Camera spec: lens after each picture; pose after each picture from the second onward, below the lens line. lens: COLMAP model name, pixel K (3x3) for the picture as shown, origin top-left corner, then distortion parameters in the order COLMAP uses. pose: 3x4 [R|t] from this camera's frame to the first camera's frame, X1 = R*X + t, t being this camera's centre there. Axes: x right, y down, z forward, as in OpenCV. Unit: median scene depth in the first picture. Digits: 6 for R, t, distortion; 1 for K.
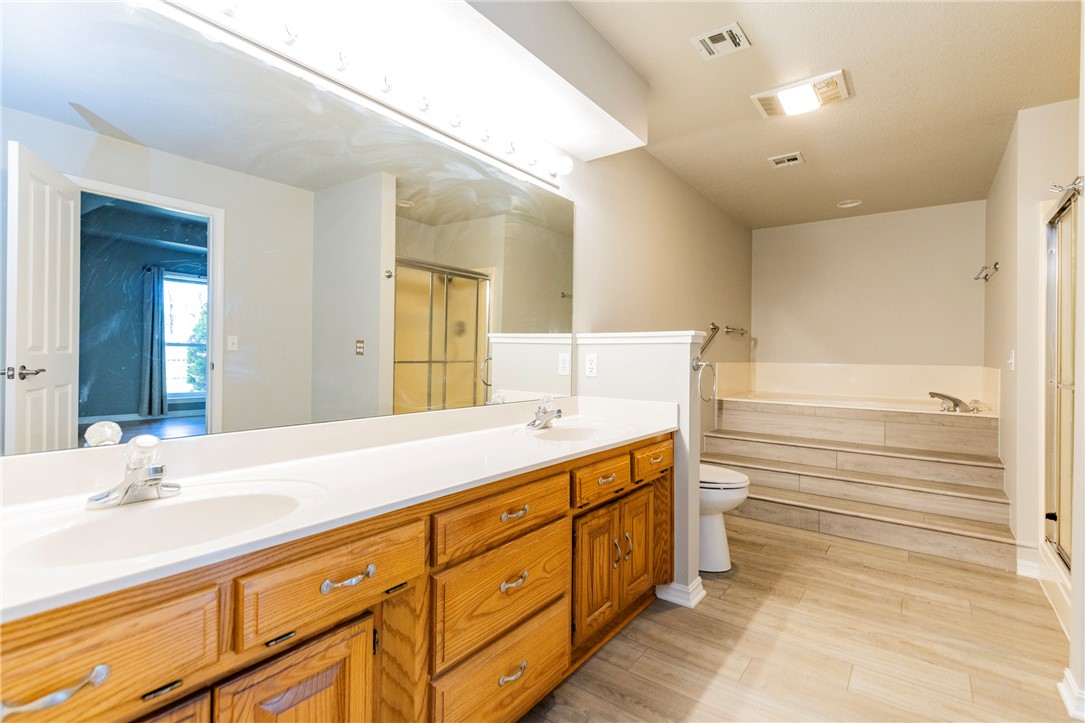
lens RADIAL K [[489.7, 0, 547.0], [0, 489.7, 359.4], [0, 0, 1]] dist [-0.000268, -0.000603]
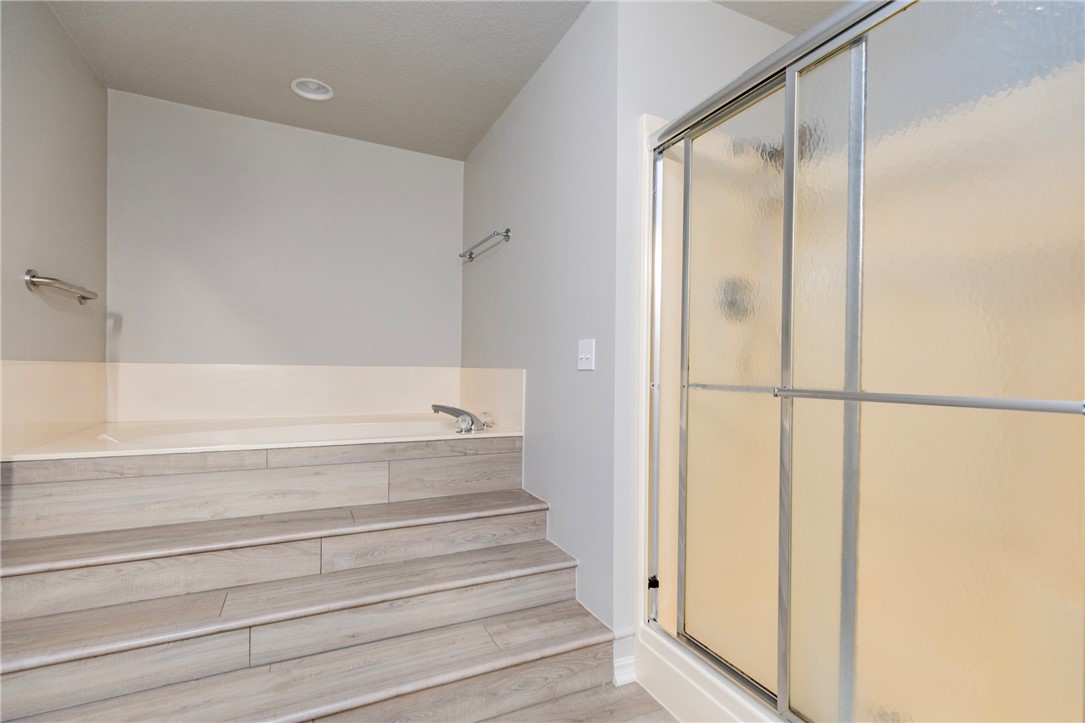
lens RADIAL K [[489.7, 0, 545.3], [0, 489.7, 369.6], [0, 0, 1]] dist [-0.000268, -0.000603]
pose [[0.432311, -0.005861, 0.901706, 0.239976], [-0.001759, 0.999971, 0.007342, 0.012880], [-0.901723, -0.004760, 0.432288, 0.570547]]
